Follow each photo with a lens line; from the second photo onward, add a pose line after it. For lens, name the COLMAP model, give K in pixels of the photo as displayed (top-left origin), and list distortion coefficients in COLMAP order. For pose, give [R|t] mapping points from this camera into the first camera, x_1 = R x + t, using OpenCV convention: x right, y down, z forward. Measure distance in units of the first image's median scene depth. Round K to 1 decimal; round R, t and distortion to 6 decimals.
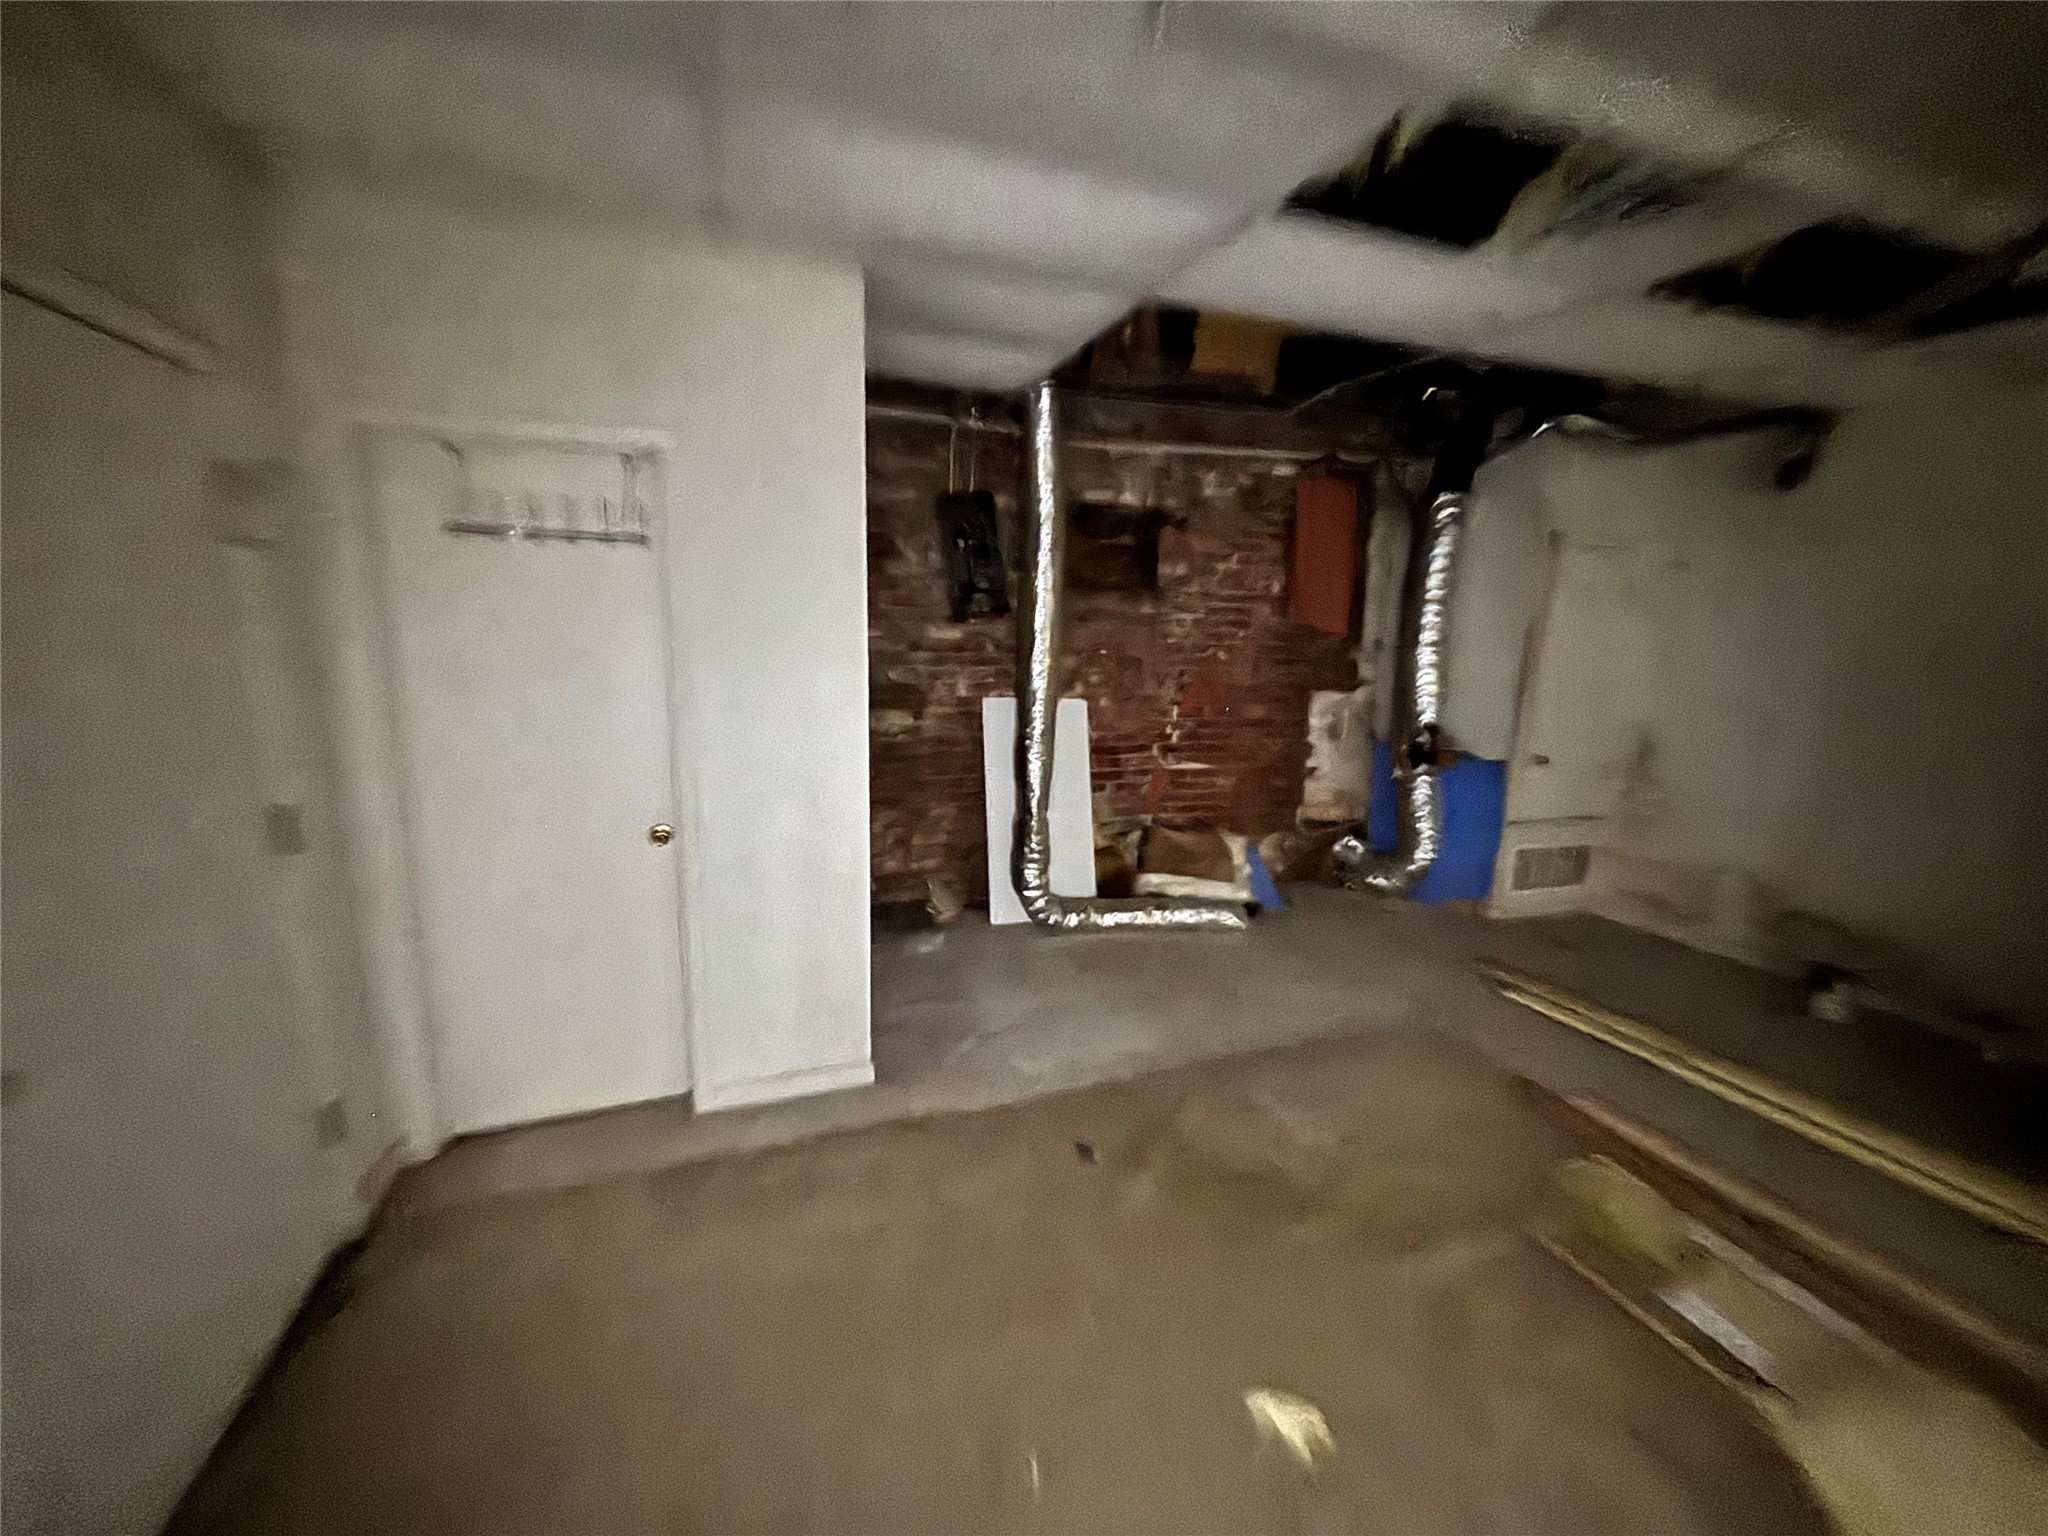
lens RADIAL K [[828.6, 0, 1024.0], [0, 828.6, 768.0], [0, 0, 1]] dist [0.056284, -0.000067]
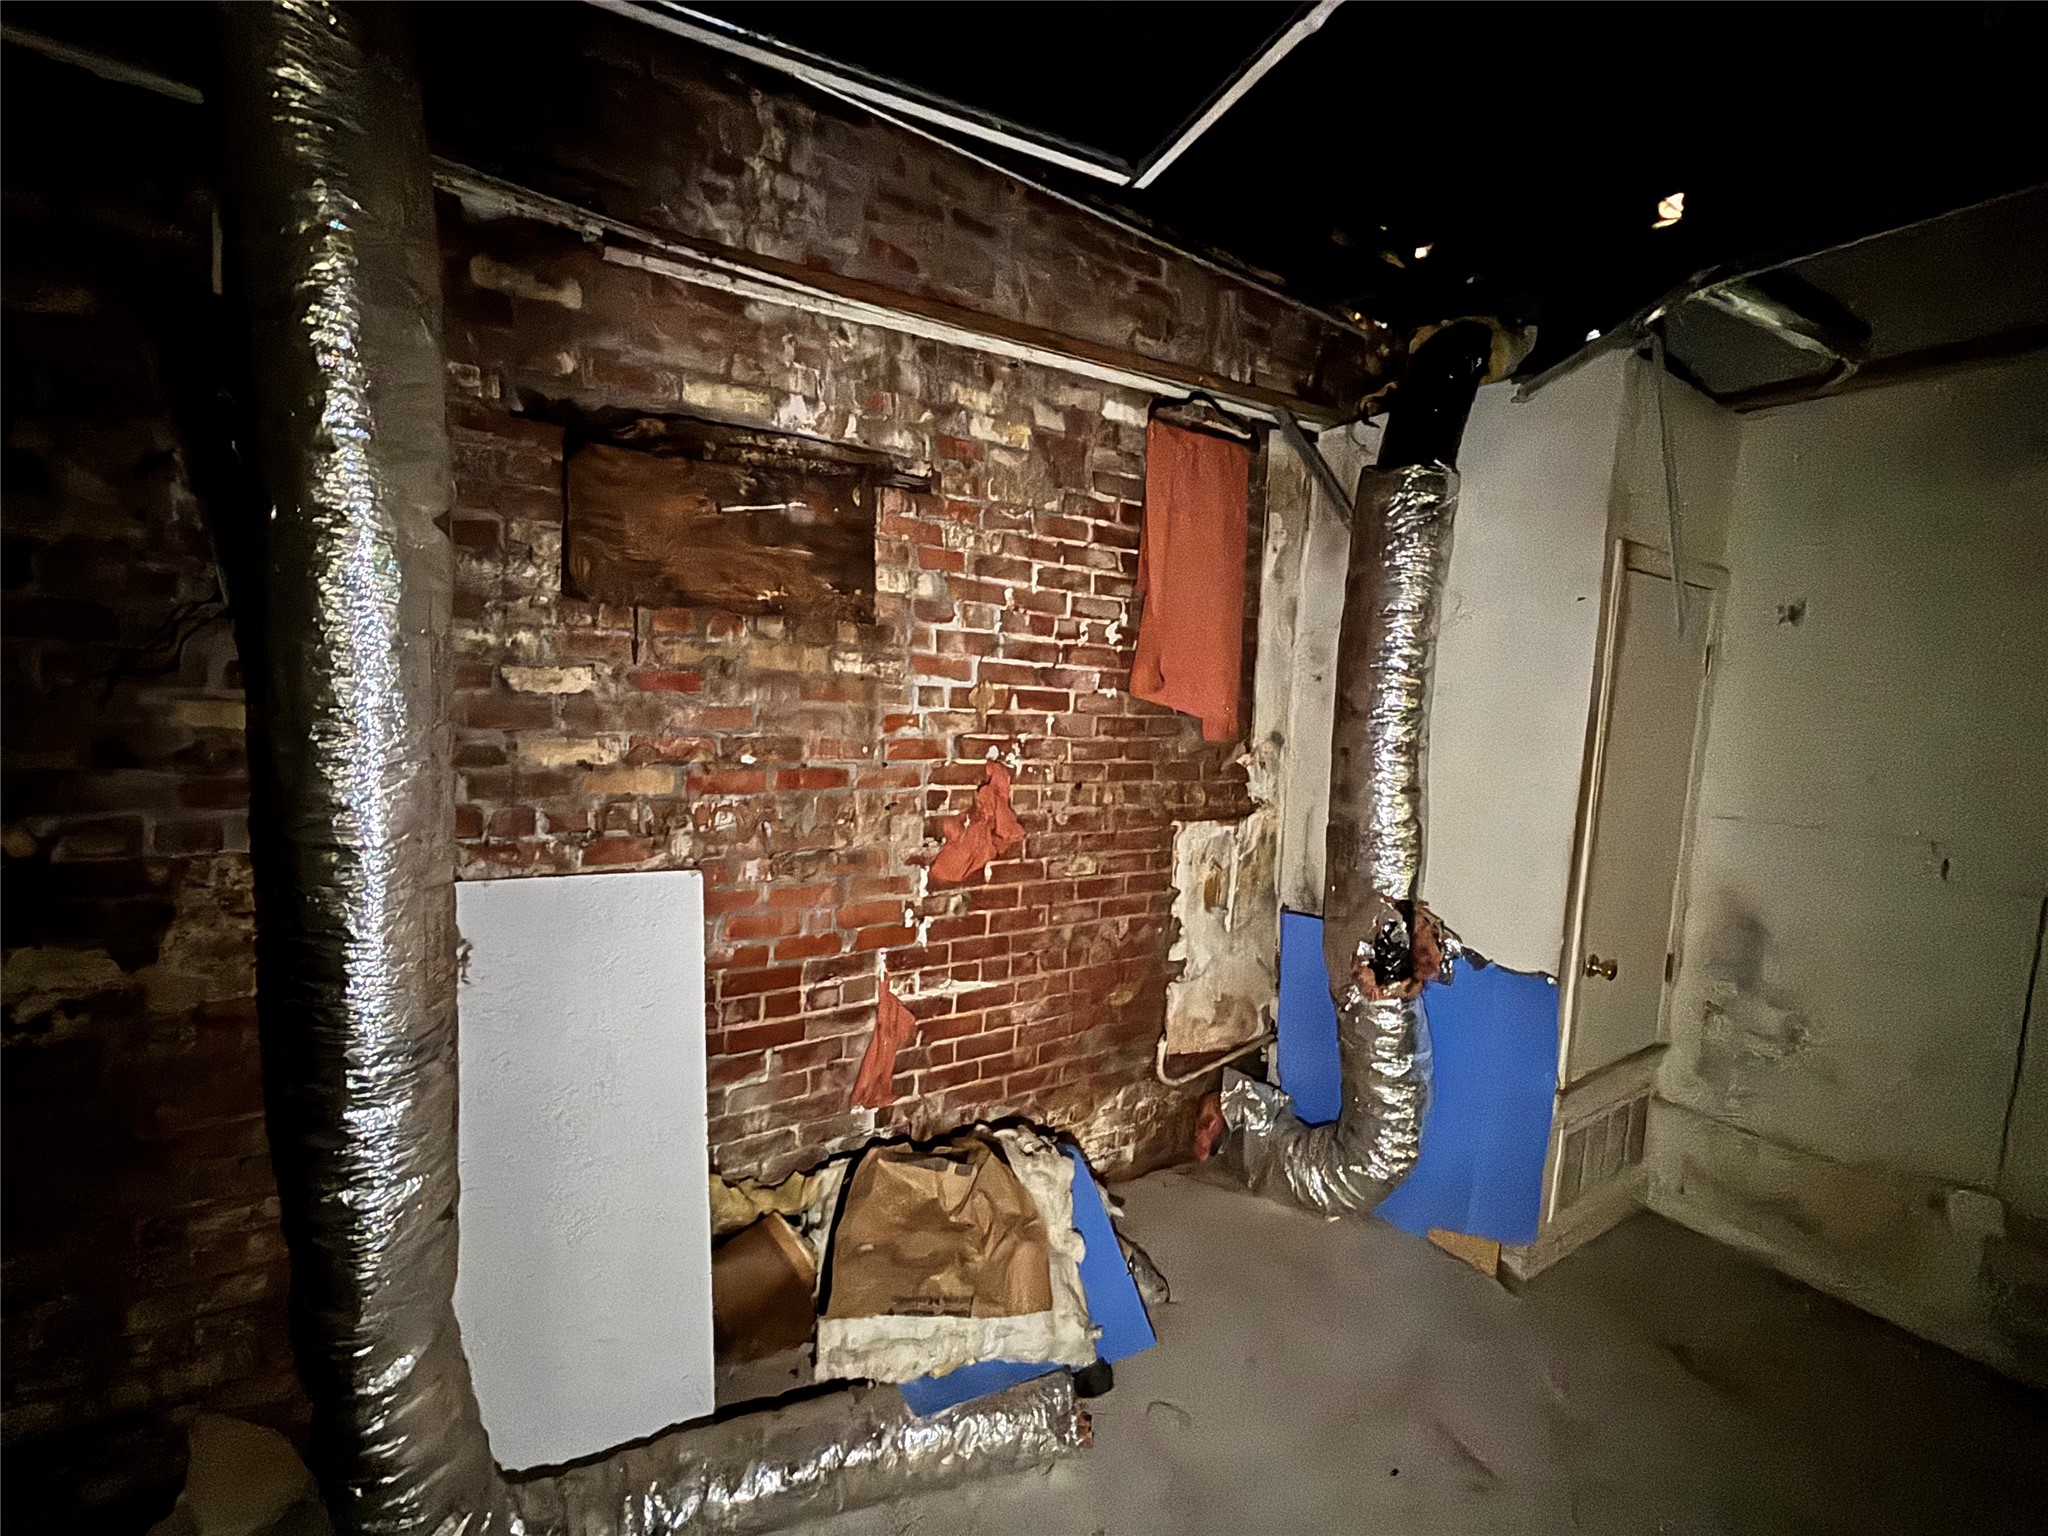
lens RADIAL K [[837.1, 0, 1024.0], [0, 837.1, 768.0], [0, 0, 1]] dist [-0.000202, -0.000250]
pose [[0.973898, -0.001622, 0.226978, 0.131174], [0.019332, 0.996934, -0.075826, -0.094741], [-0.226159, 0.078235, 0.970943, 0.518569]]
